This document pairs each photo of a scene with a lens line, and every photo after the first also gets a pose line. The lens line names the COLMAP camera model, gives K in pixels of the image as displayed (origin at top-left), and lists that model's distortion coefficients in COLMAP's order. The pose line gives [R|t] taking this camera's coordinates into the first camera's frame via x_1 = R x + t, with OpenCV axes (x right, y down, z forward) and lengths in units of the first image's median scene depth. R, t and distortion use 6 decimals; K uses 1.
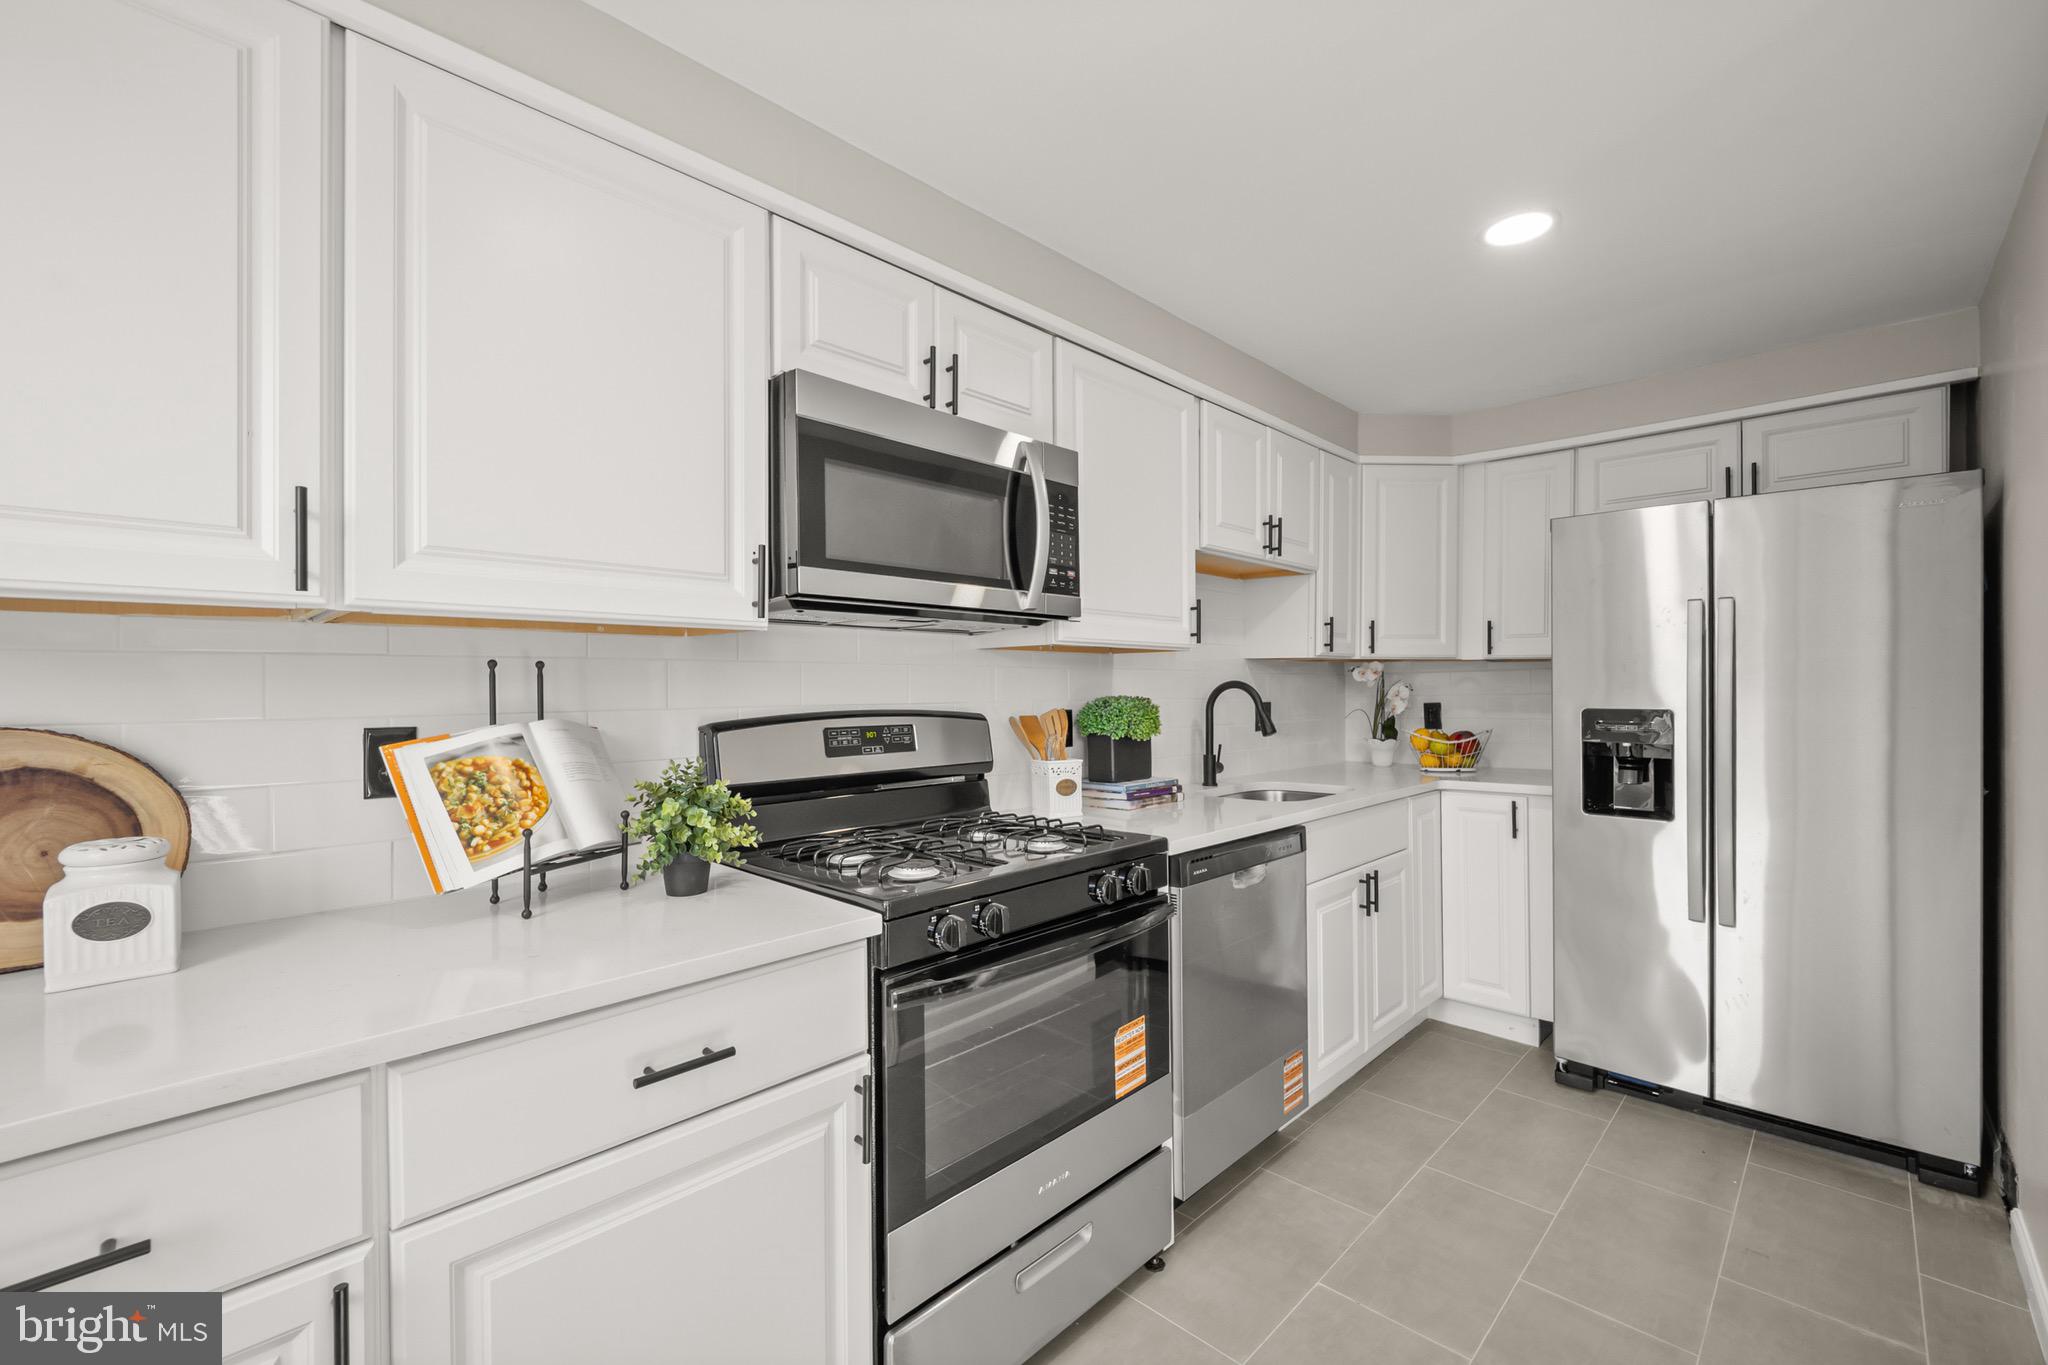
lens RADIAL K [[851.6, 0, 1028.5], [0, 851.6, 691.1], [0, 0, 1]] dist [-0.009882, -0.000377]
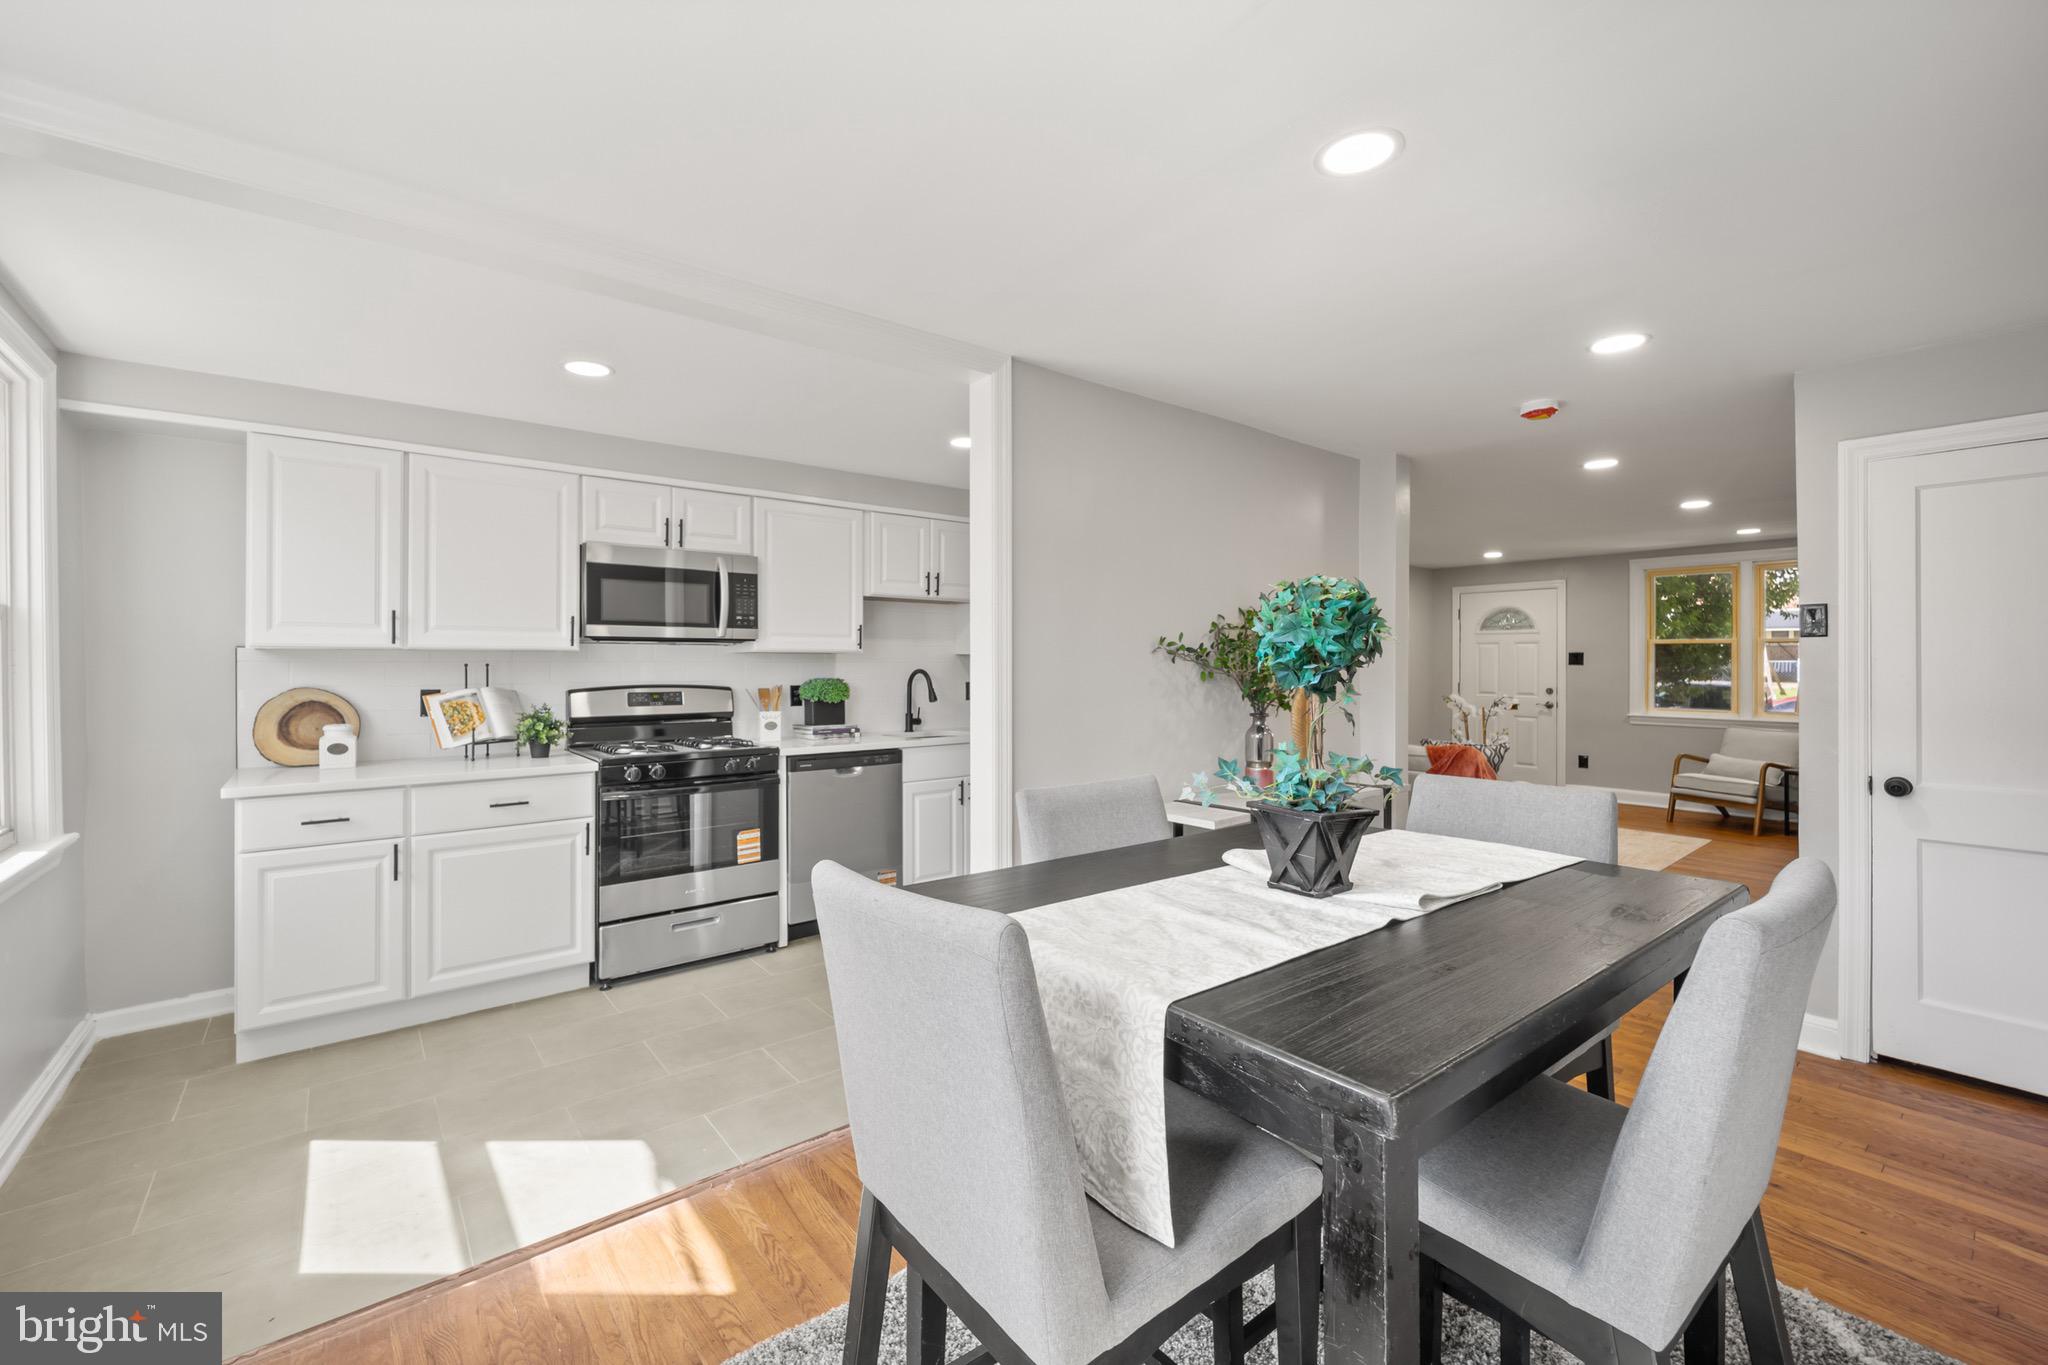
lens RADIAL K [[851.6, 0, 1011.9], [0, 851.6, 663.3], [0, 0, 1]] dist [-0.009882, -0.000377]
pose [[0.991014, 0.004978, -0.133662, 1.193543], [-0.005653, 0.999973, -0.004670, -0.030233], [0.133635, 0.005383, 0.991016, -1.174774]]
